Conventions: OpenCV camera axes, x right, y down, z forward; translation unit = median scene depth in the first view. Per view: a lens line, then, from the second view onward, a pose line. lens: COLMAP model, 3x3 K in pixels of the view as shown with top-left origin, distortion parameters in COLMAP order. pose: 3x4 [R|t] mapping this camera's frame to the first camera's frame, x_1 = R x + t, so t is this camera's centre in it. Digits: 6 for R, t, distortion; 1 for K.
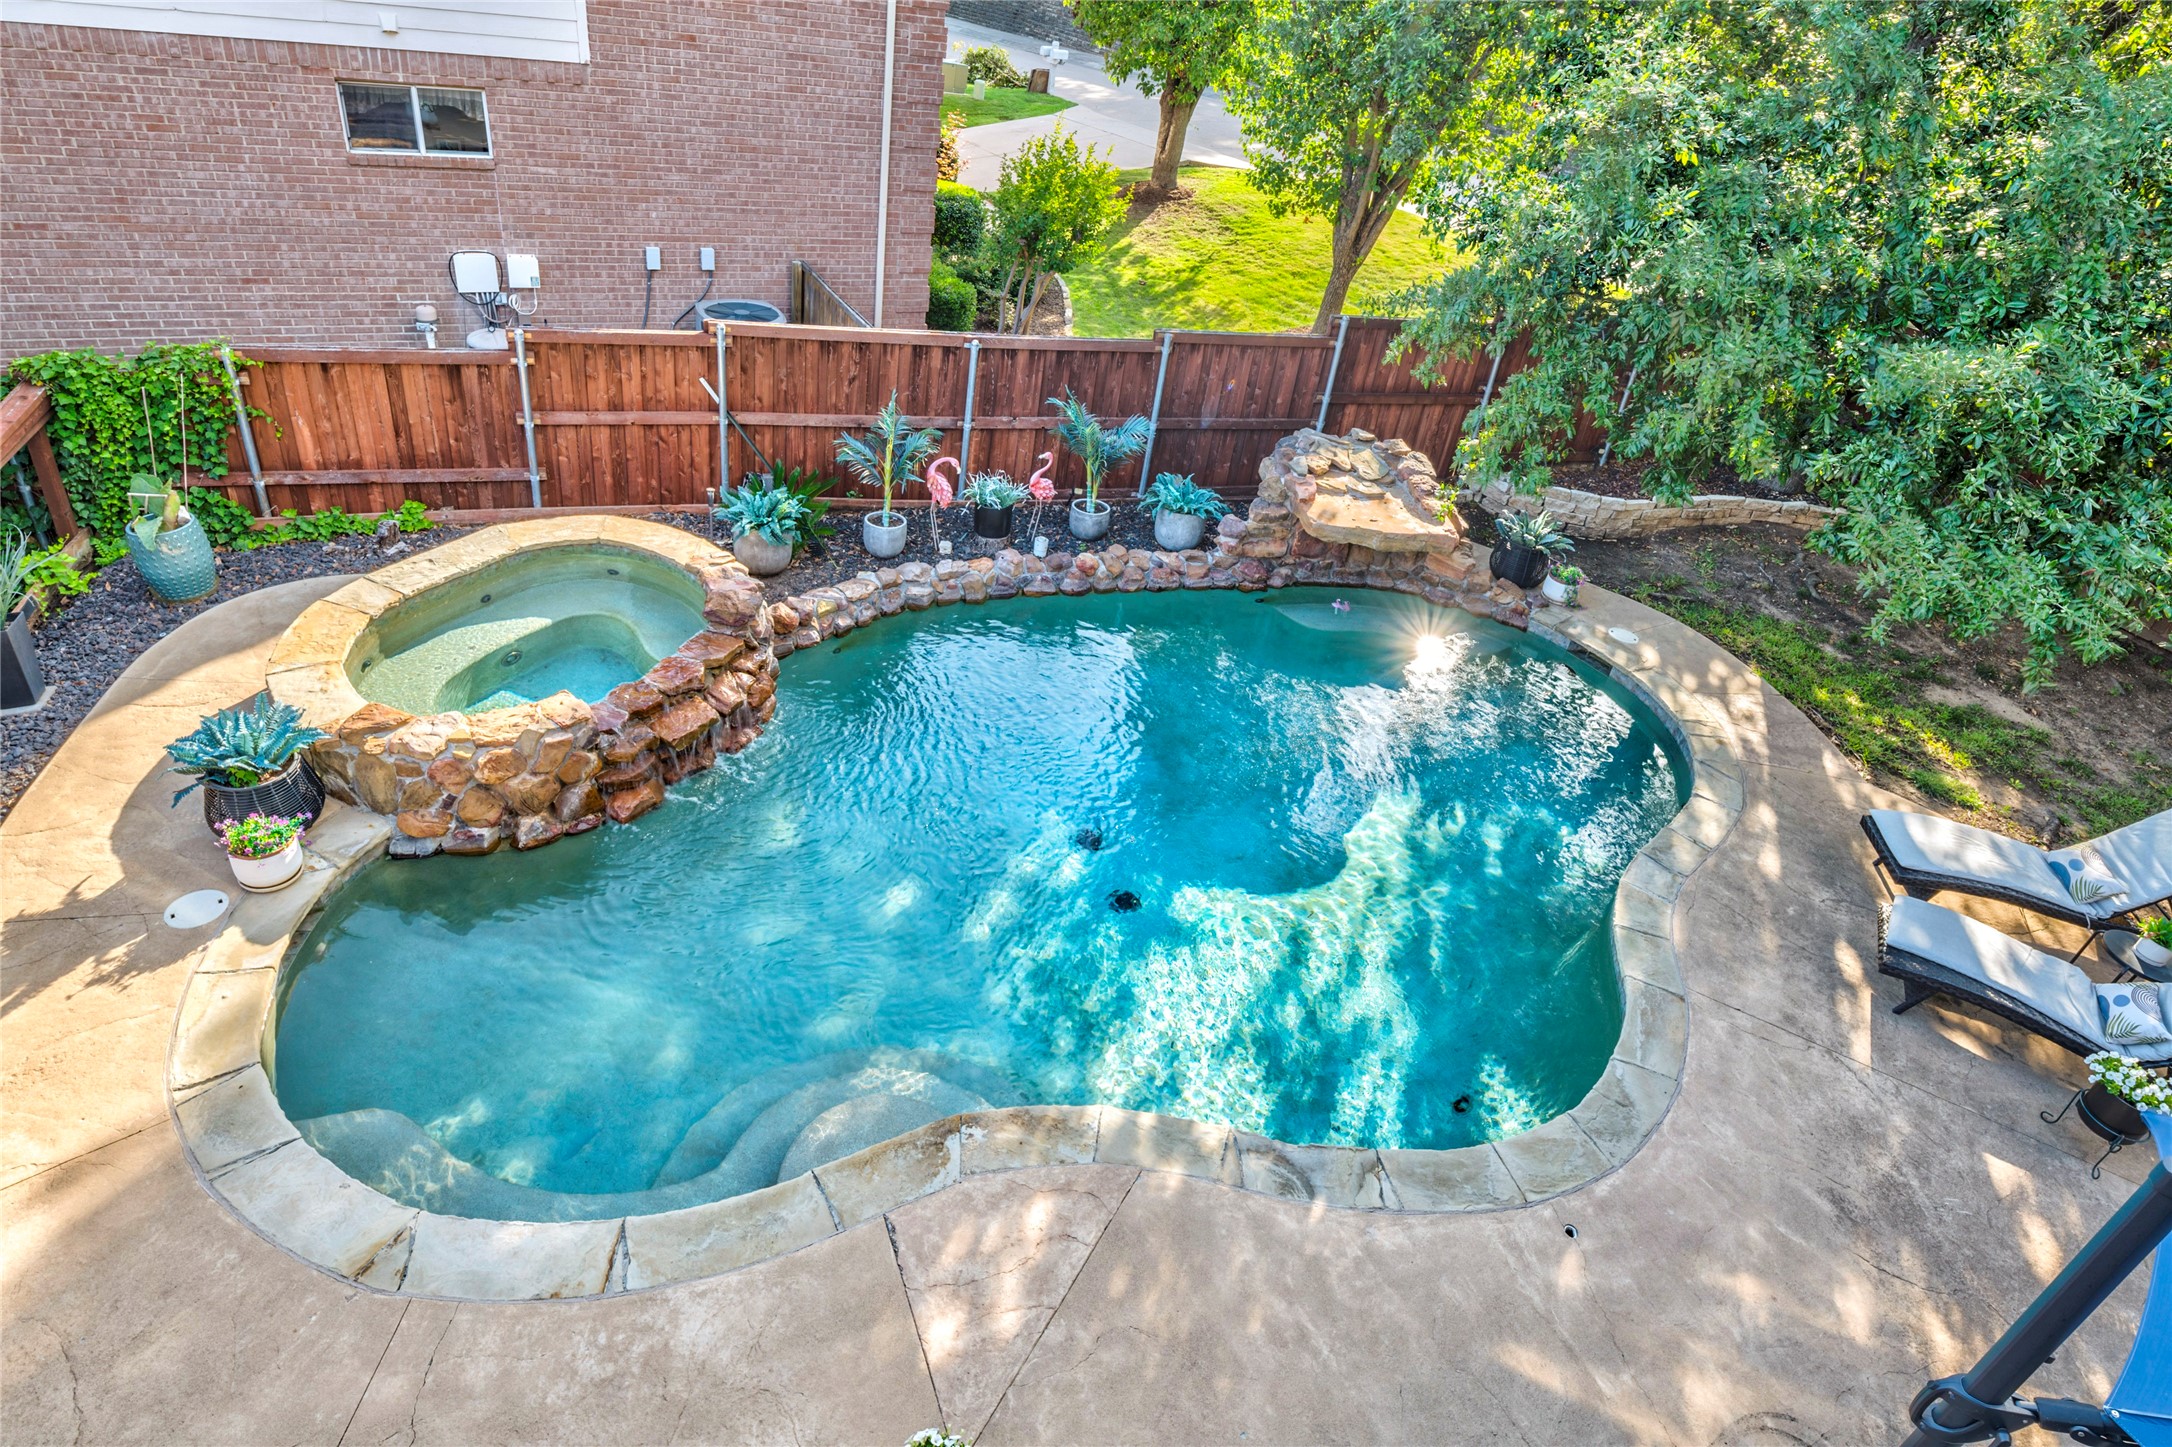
lens RADIAL K [[1165.3, 0, 1086.0], [0, 1165.3, 723.5], [0, 0, 1]] dist [0.001217, -0.006615]
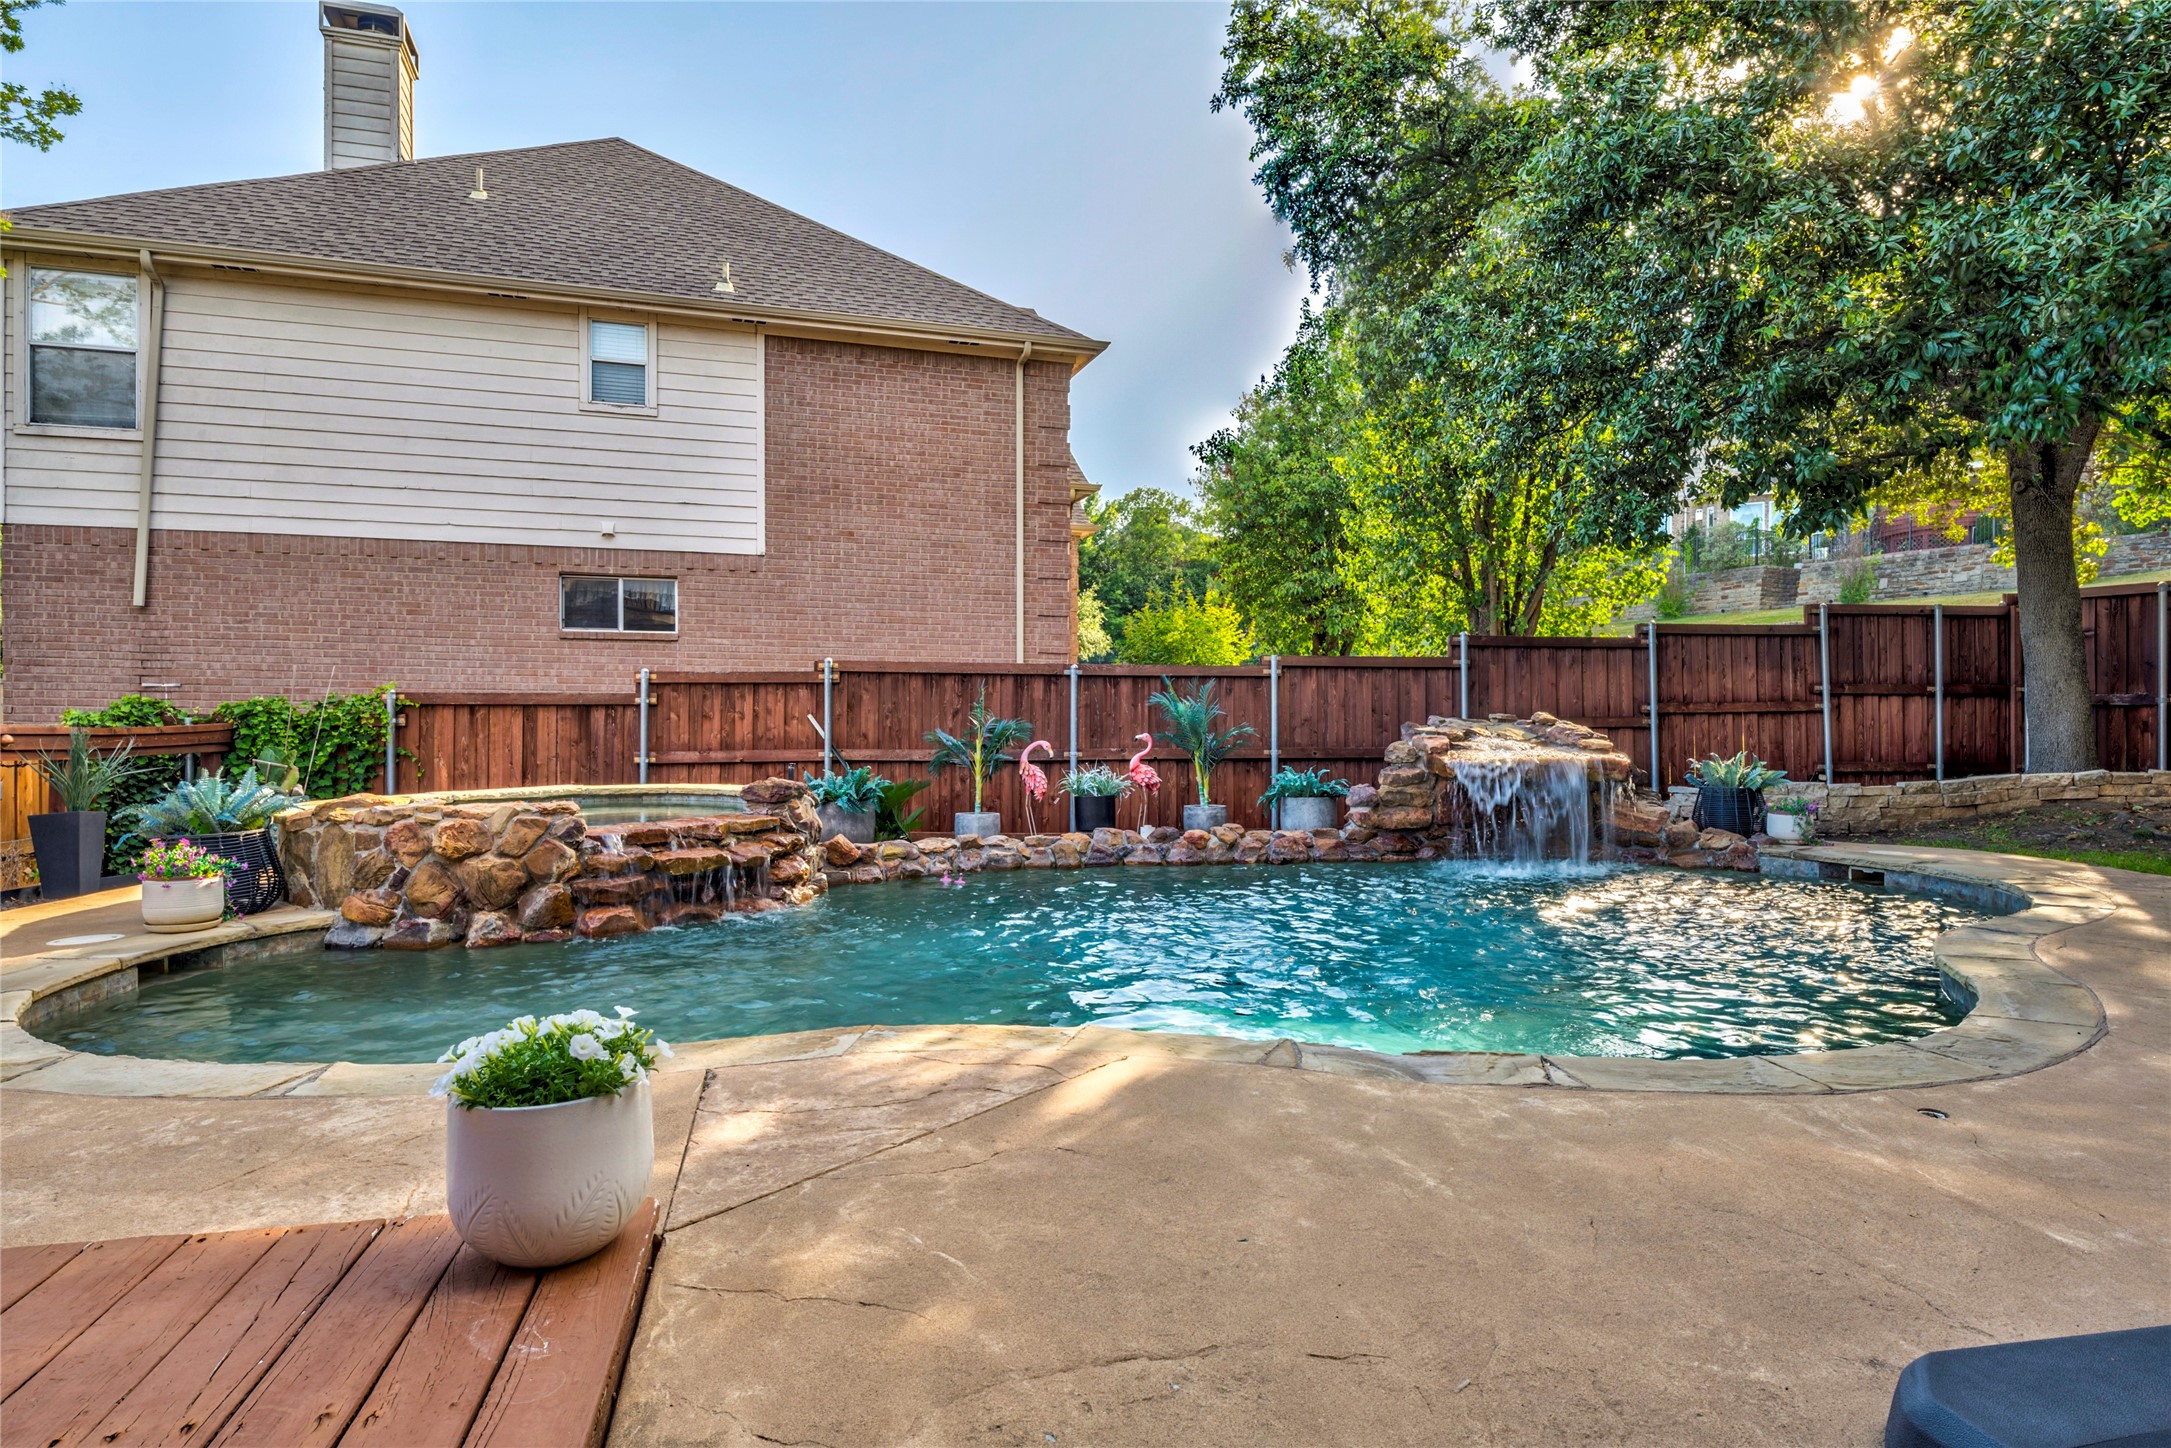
lens RADIAL K [[1195.3, 0, 1079.7], [0, 1195.3, 758.3], [0, 0, 1]] dist [-0.001912, -0.003484]
pose [[0.976862, -0.128252, -0.171150, 0.080842], [0.014333, 0.837706, -0.545933, 0.321220], [0.213390, 0.530848, 0.820162, 0.207484]]
